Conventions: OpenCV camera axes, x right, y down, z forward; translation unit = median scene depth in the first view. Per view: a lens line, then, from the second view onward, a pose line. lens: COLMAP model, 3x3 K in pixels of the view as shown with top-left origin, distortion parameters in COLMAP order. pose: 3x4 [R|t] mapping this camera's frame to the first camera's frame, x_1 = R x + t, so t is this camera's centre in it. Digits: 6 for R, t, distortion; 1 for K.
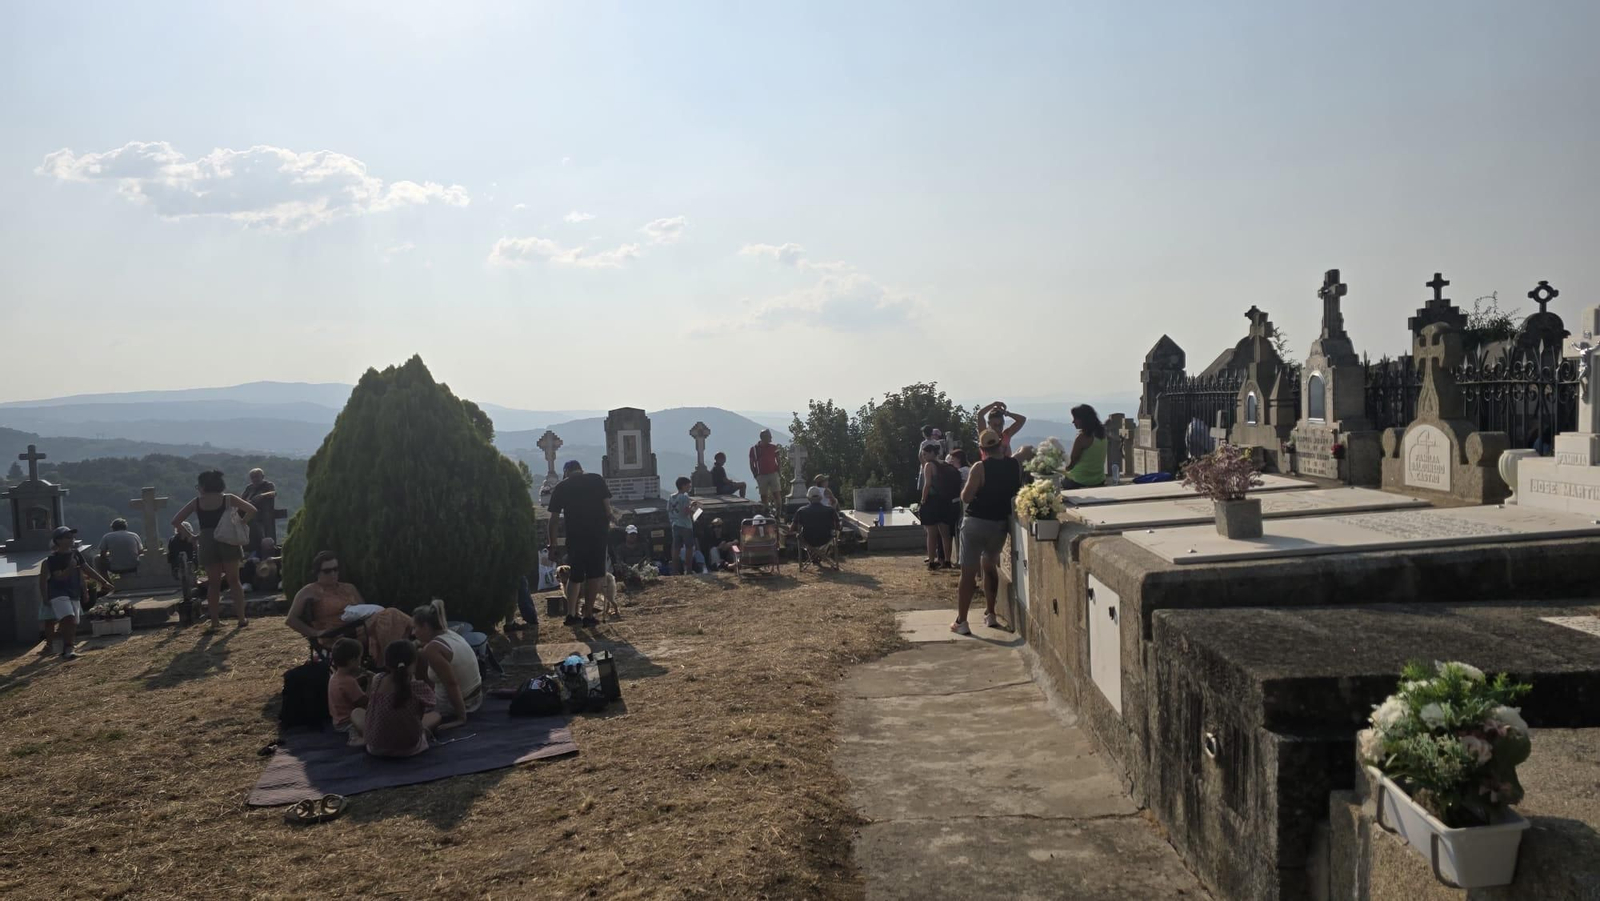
lens RADIAL K [[1070.2, 0, 797.5], [0, 1070.2, 487.2], [0, 0, 1]] dist [0.063082, -0.062713]
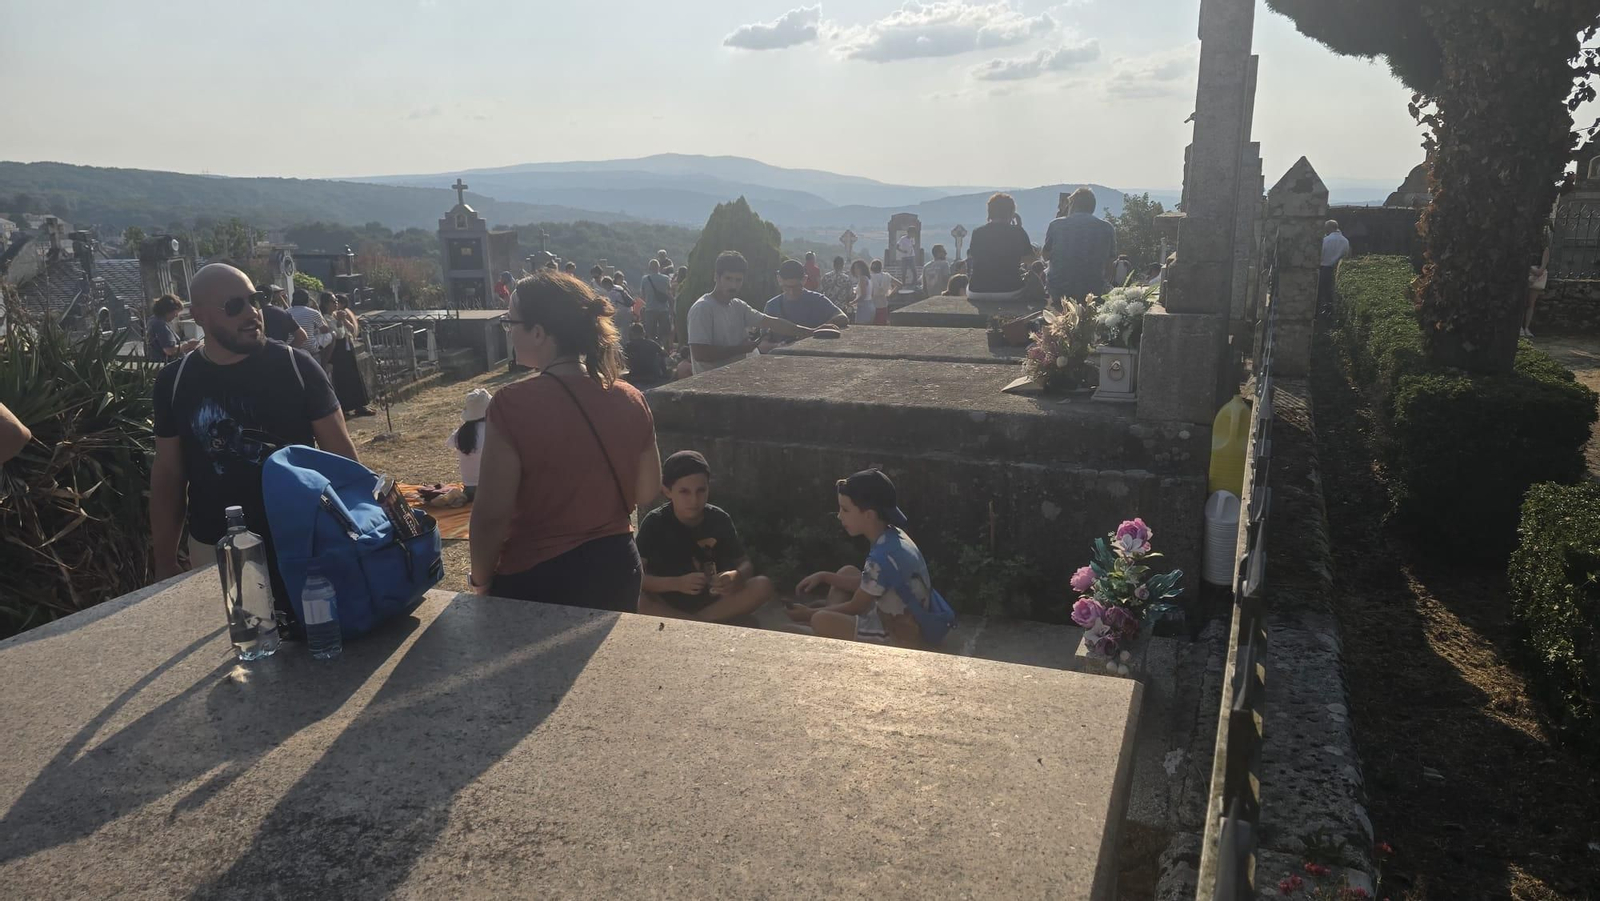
lens RADIAL K [[1070.2, 0, 799.0], [0, 1070.2, 455.3], [0, 0, 1]] dist [0.063082, -0.062713]
pose [[0.942389, 0.098454, -0.319703, 0.198039], [-0.041754, 0.982854, 0.179596, -0.012549], [0.331903, -0.155901, 0.930342, -0.398283]]
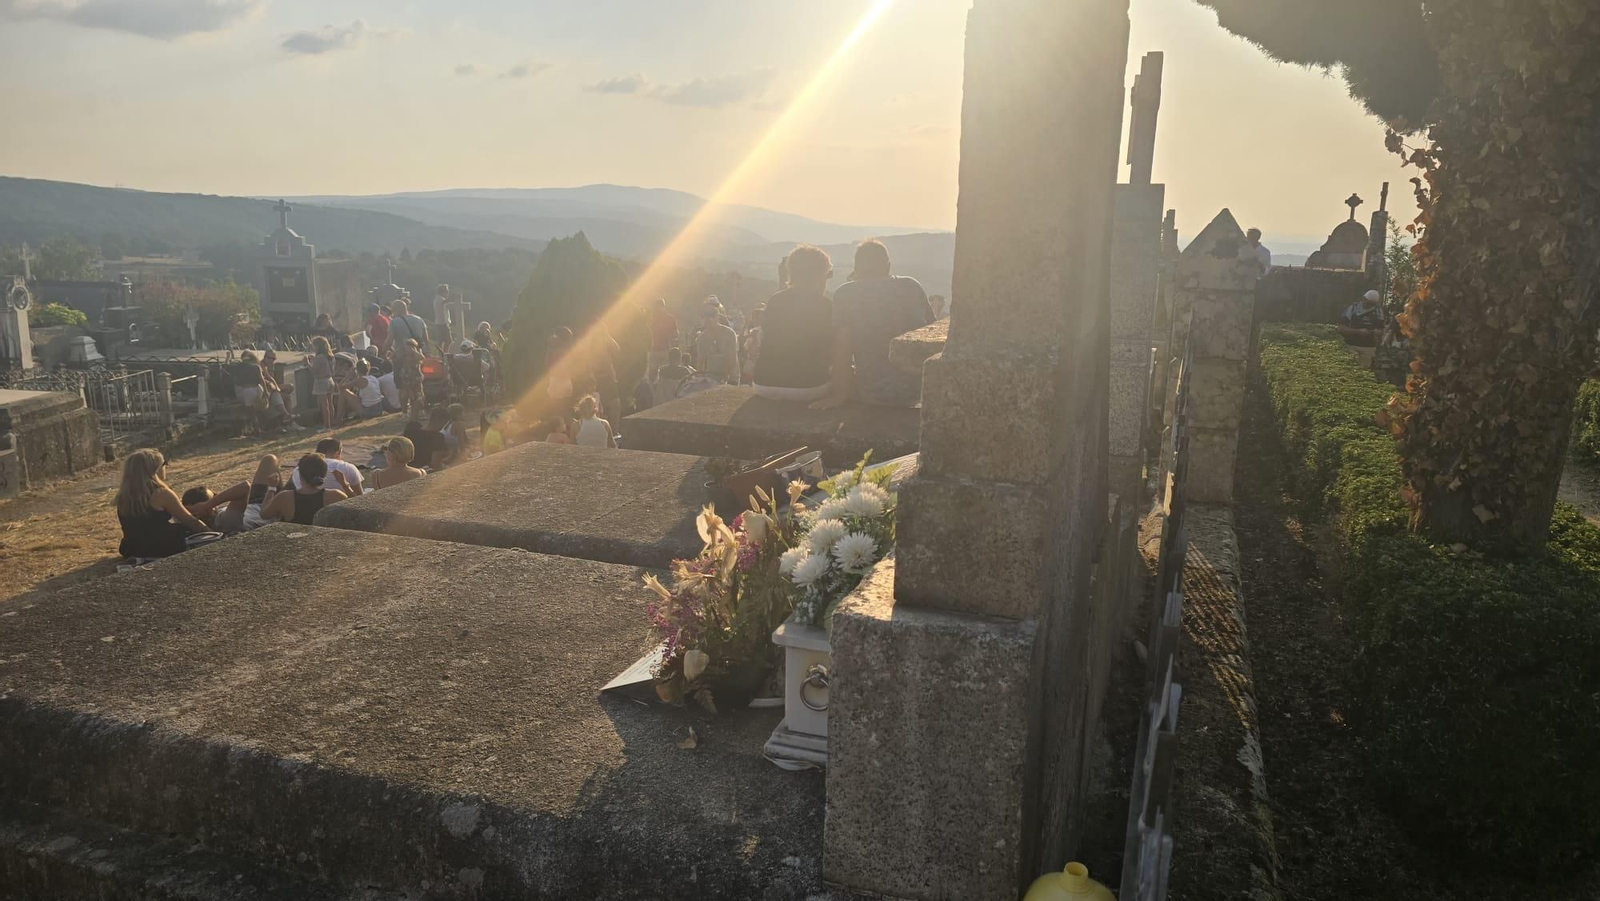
lens RADIAL K [[1070.2, 0, 803.0], [0, 1070.2, 442.7], [0, 0, 1]] dist [0.063082, -0.062713]
pose [[0.960376, 0.104229, -0.258483, 0.209483], [-0.071305, 0.988460, 0.133651, -0.028660], [0.269430, -0.109924, 0.956726, -0.228613]]
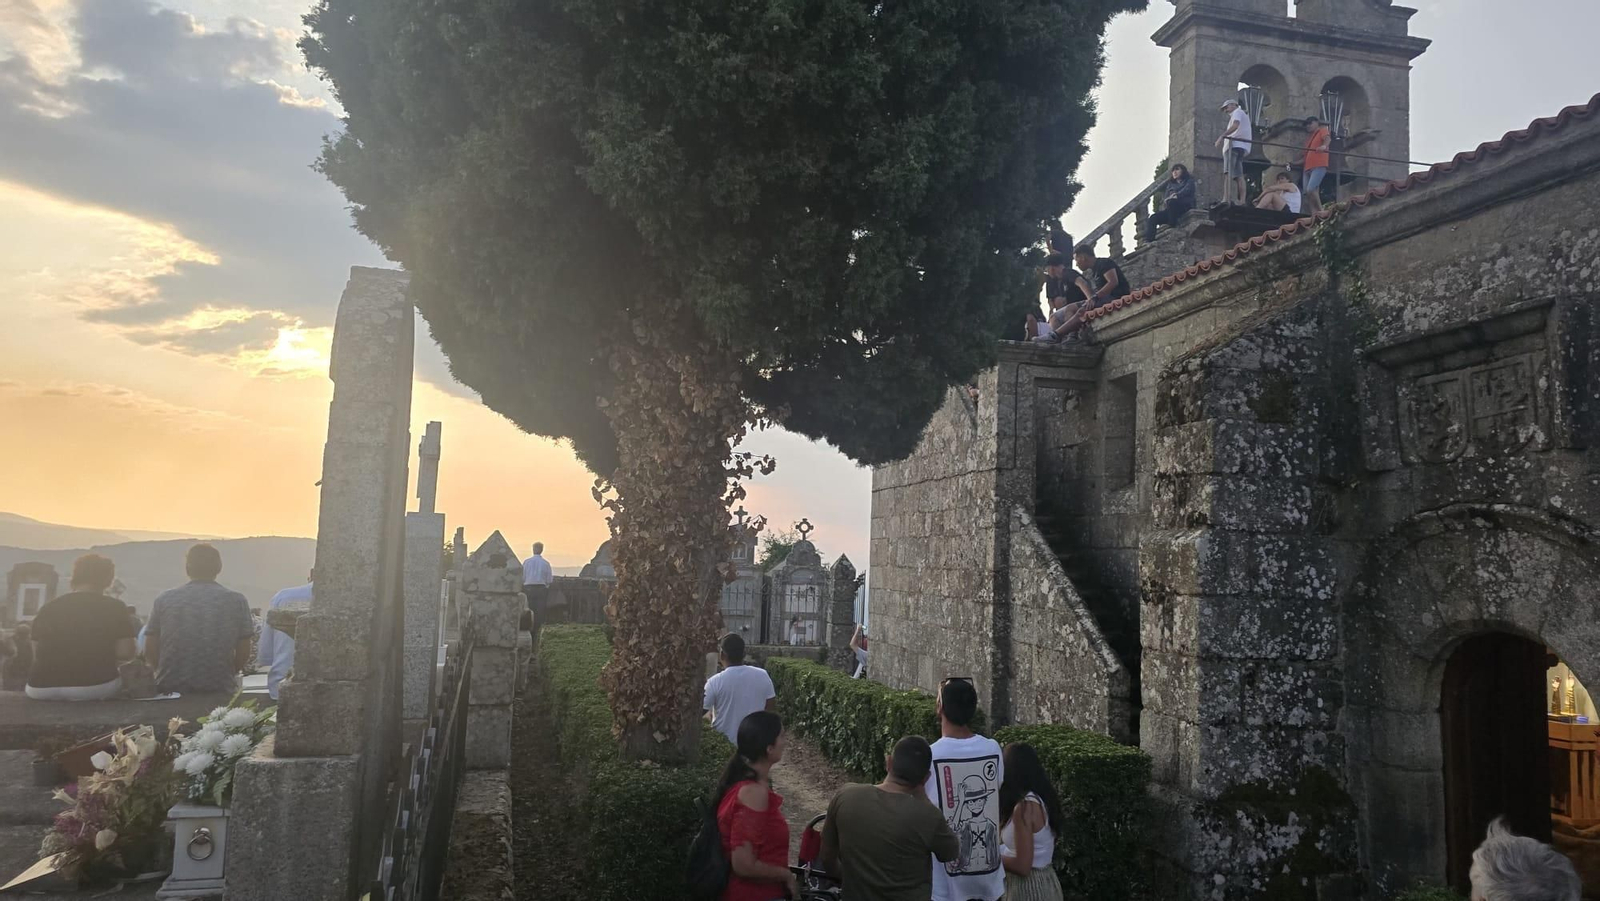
lens RADIAL K [[1070.2, 0, 820.7], [0, 1070.2, 460.2], [0, 0, 1]] dist [0.063082, -0.062713]
pose [[0.933594, 0.100232, 0.344028, 0.210932], [-0.042428, 0.984249, -0.171621, -0.023157], [-0.355811, 0.145628, 0.923142, -0.325586]]
